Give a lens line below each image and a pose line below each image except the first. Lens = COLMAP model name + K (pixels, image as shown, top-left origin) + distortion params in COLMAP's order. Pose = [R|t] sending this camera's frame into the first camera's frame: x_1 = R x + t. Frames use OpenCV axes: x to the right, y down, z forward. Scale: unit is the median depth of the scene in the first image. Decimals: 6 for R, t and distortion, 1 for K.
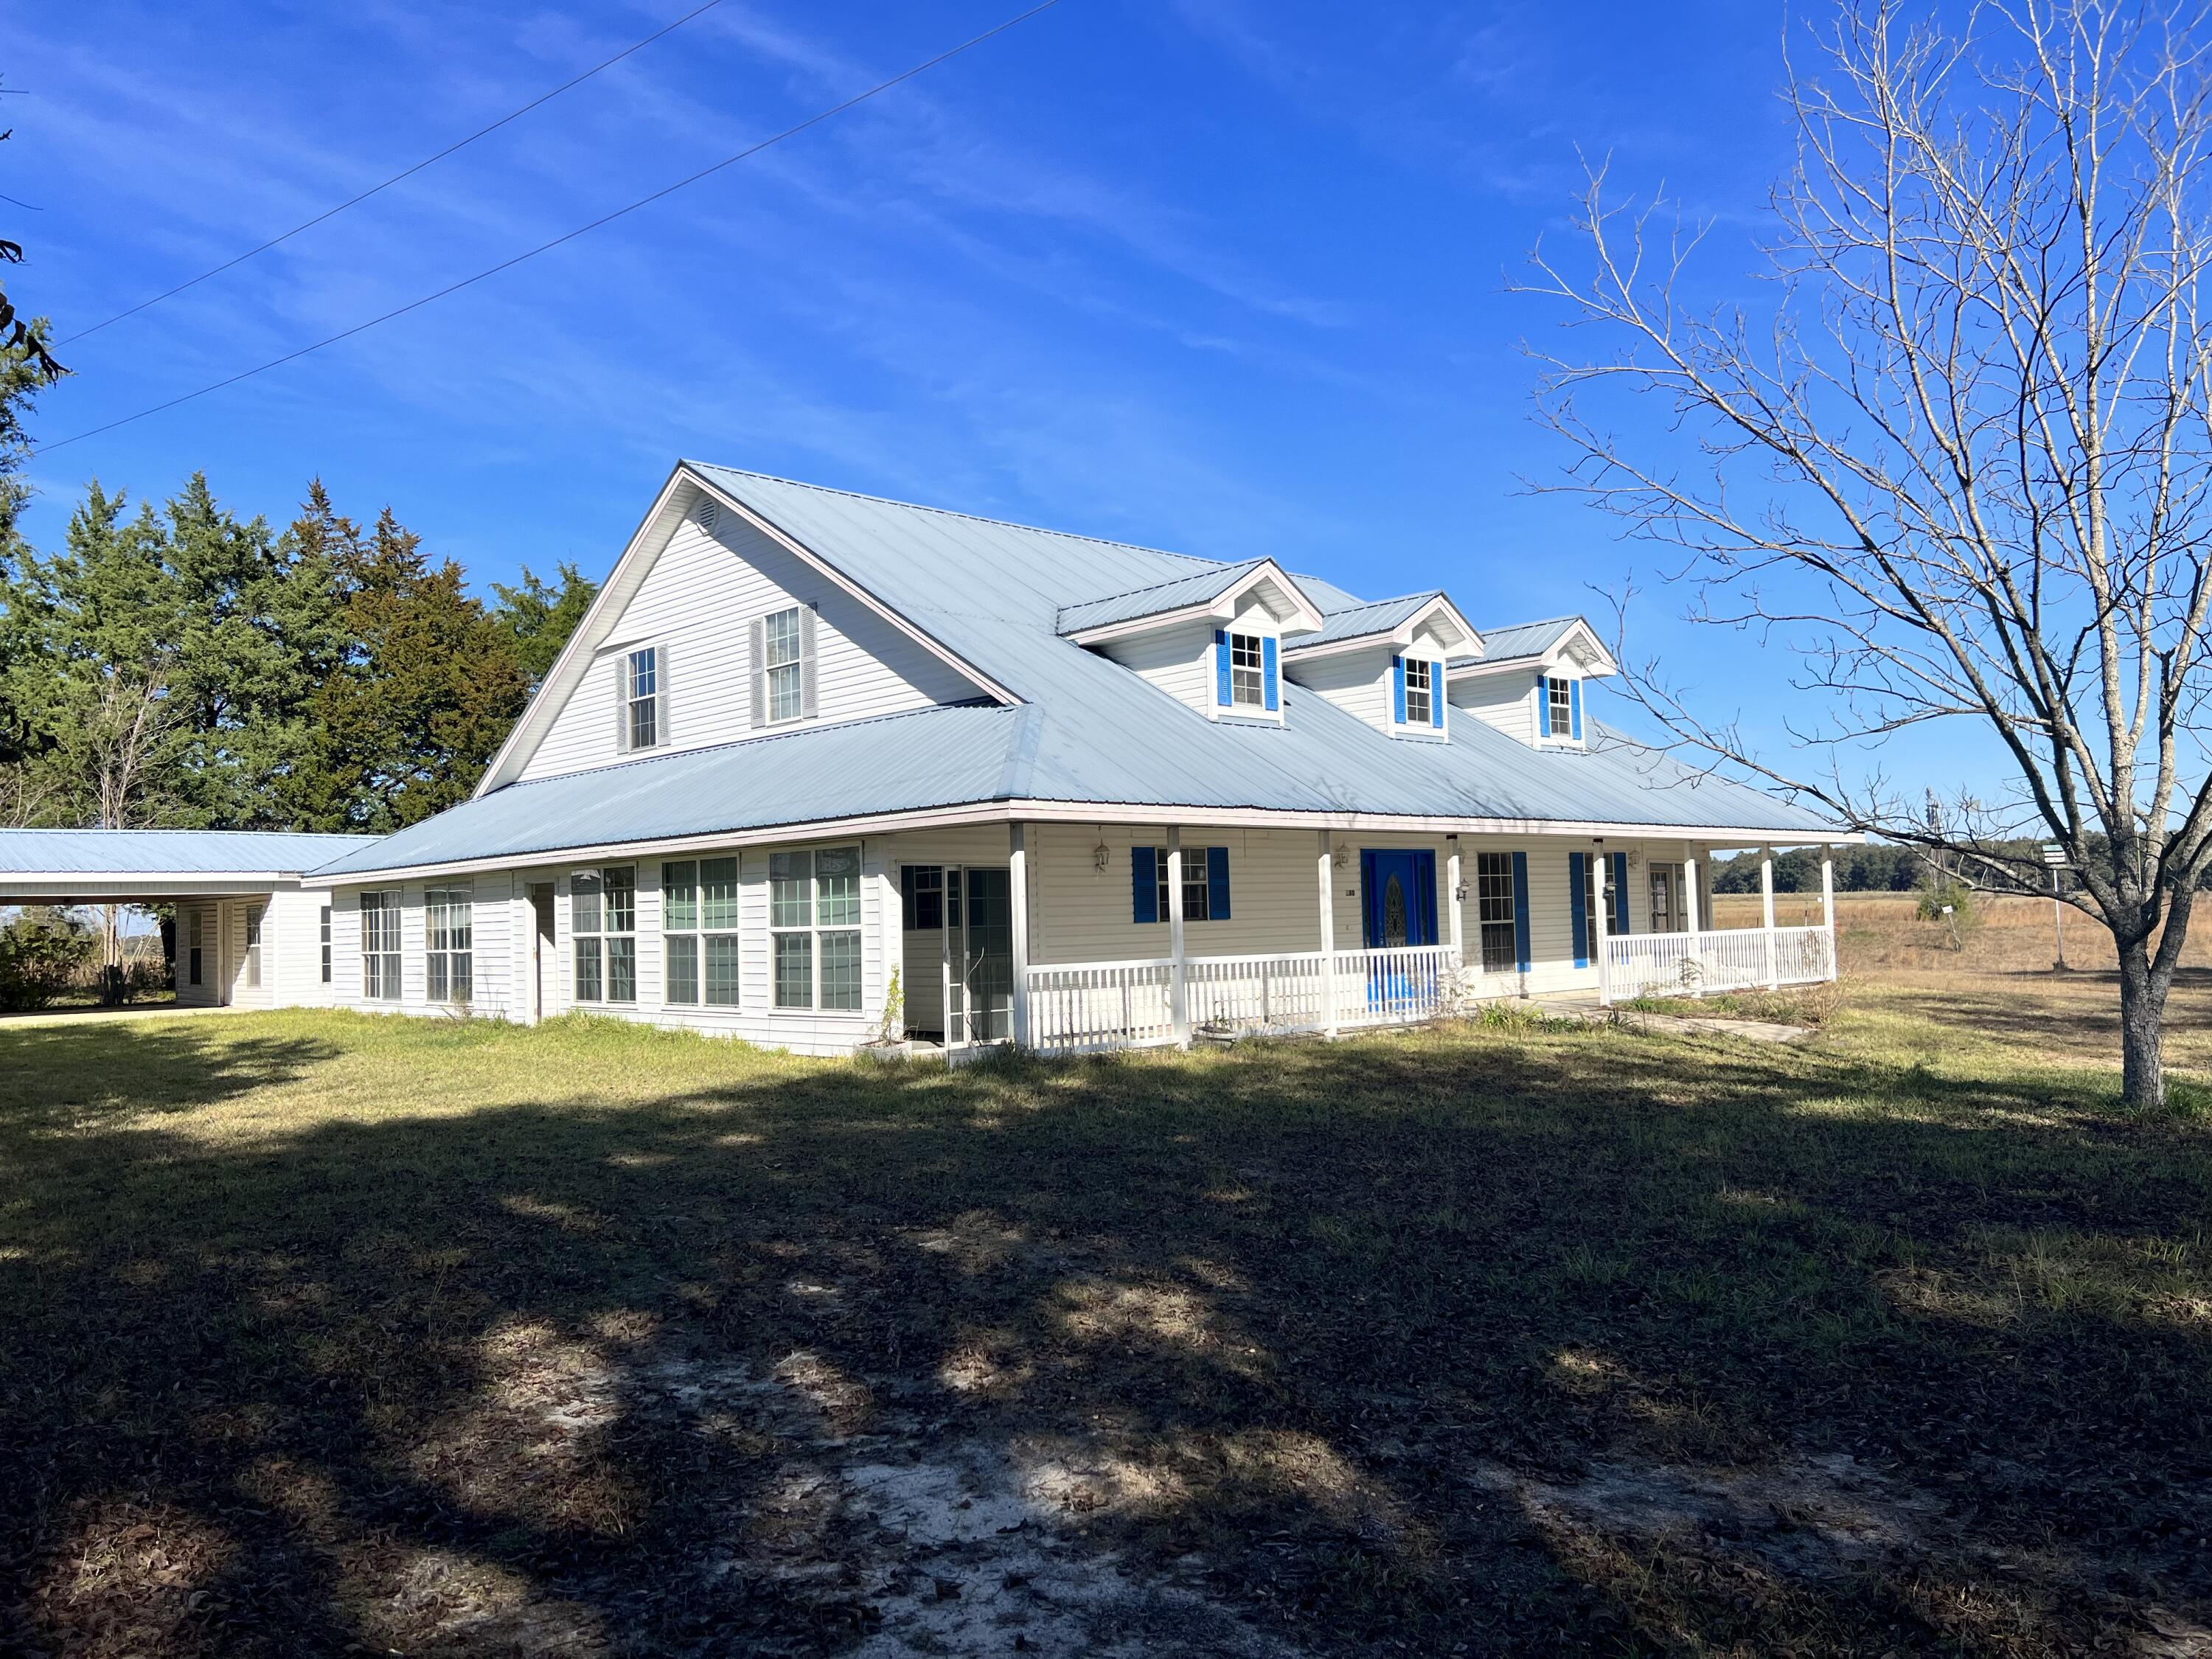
lens RADIAL K [[1689.4, 0, 1114.7], [0, 1689.4, 830.8], [0, 0, 1]] dist [0.013199, 0.003834]
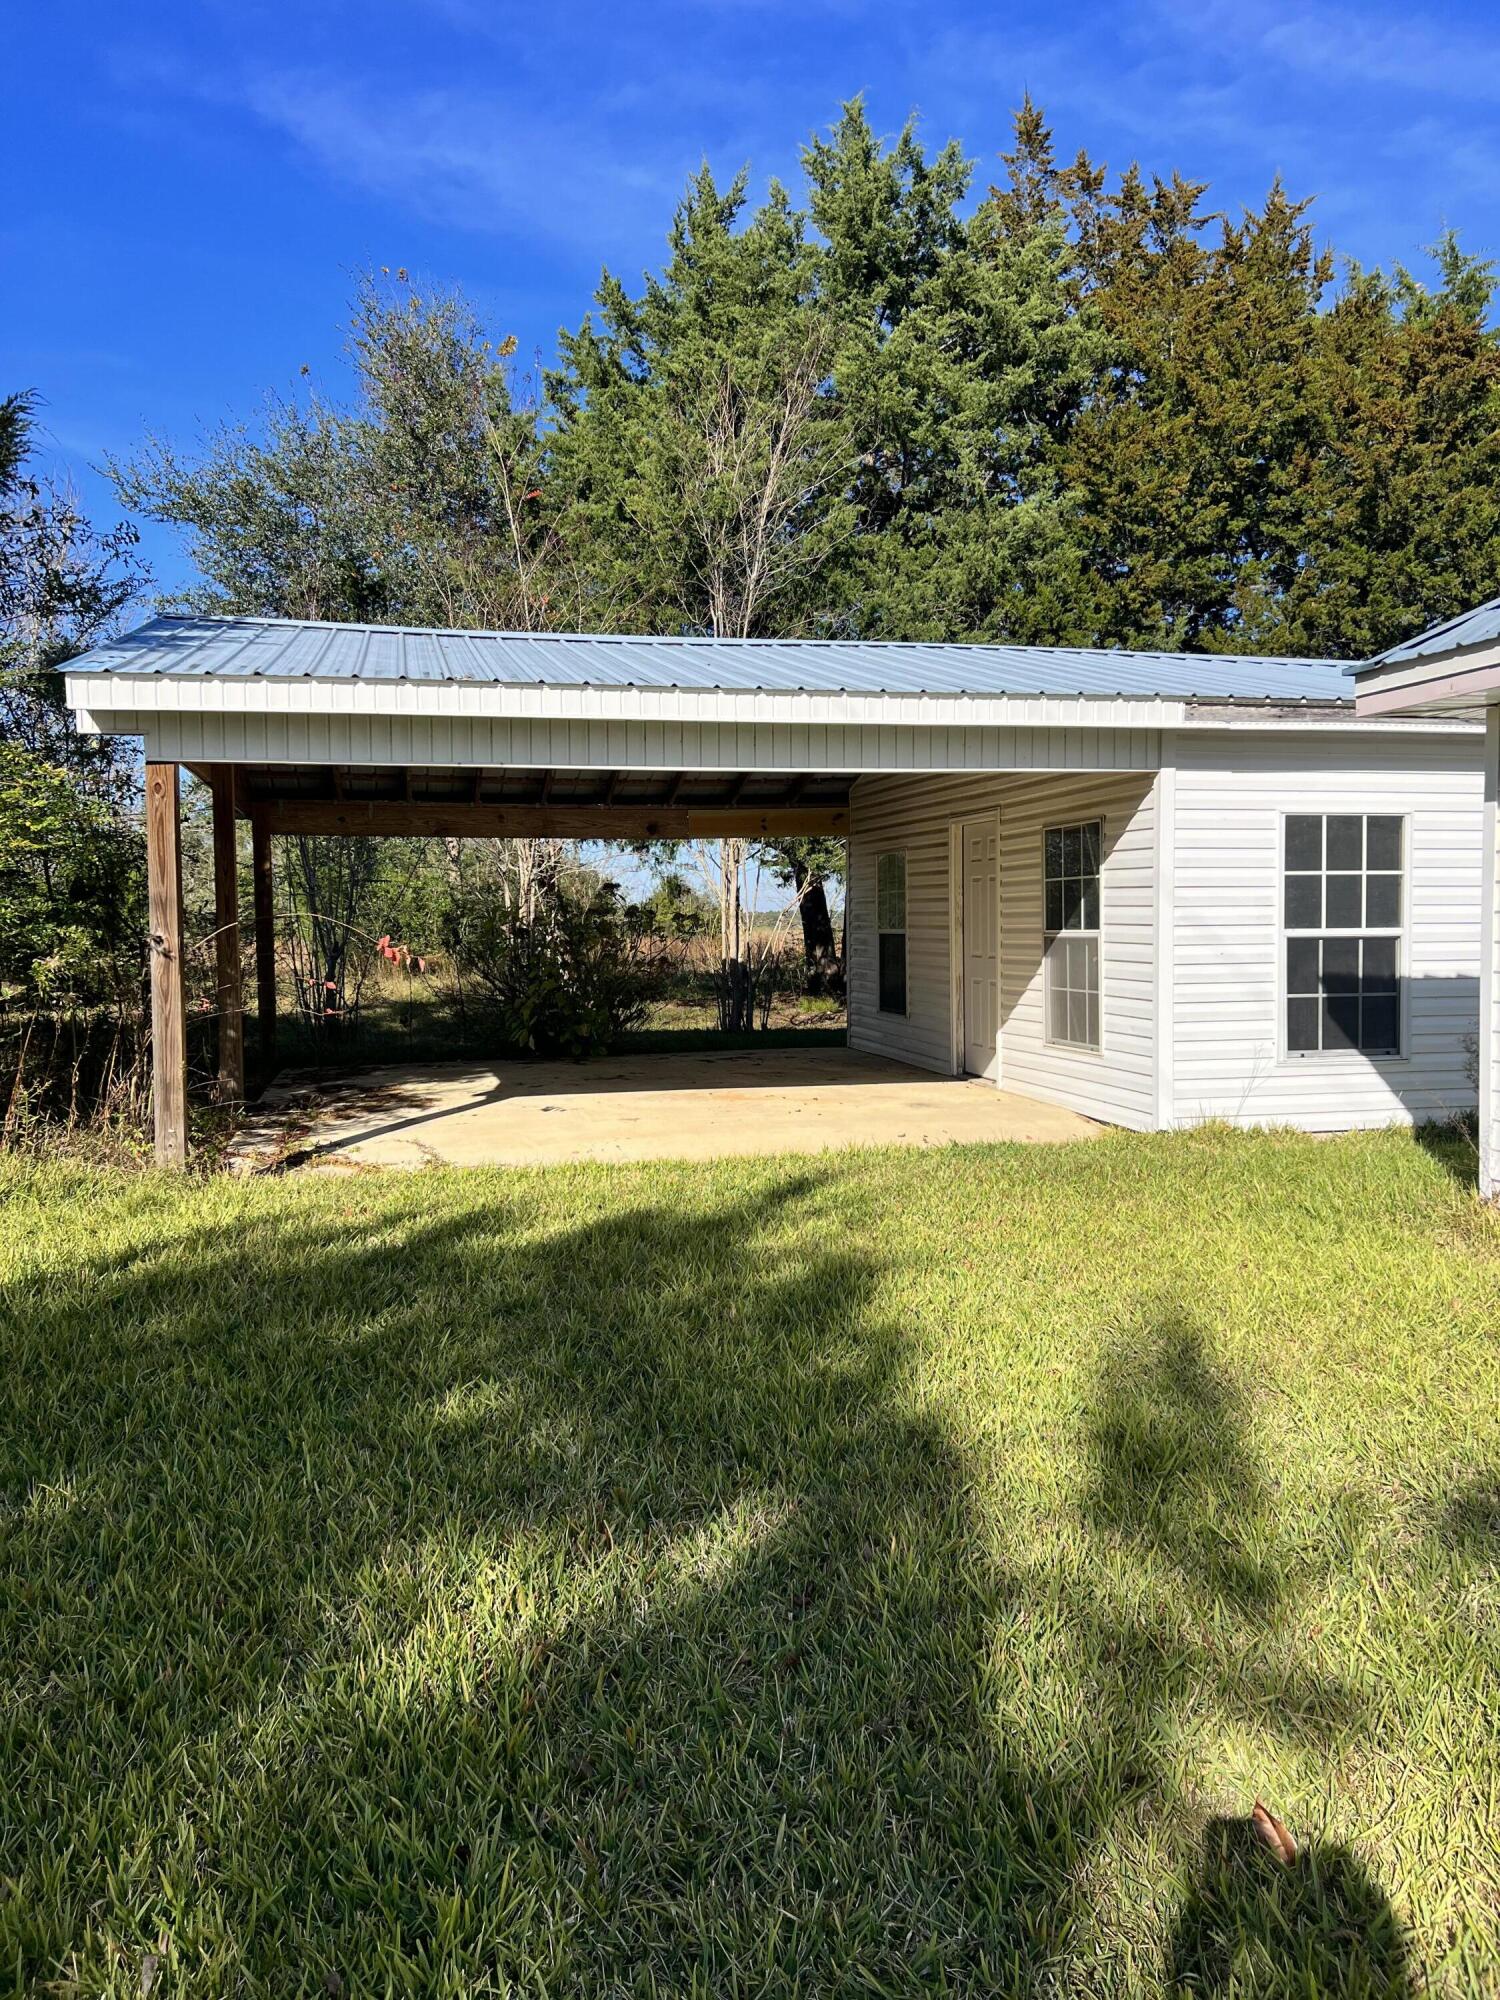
lens RADIAL K [[1527.5, 0, 749.6], [0, 1527.5, 999.1], [0, 0, 1]] dist [0.013199, 0.003834]
pose [[0.865416, 0.038320, -0.499587, -0.356774], [0.019582, 0.993723, 0.110143, 0.039275], [0.500671, -0.105102, 0.859233, 0.605526]]
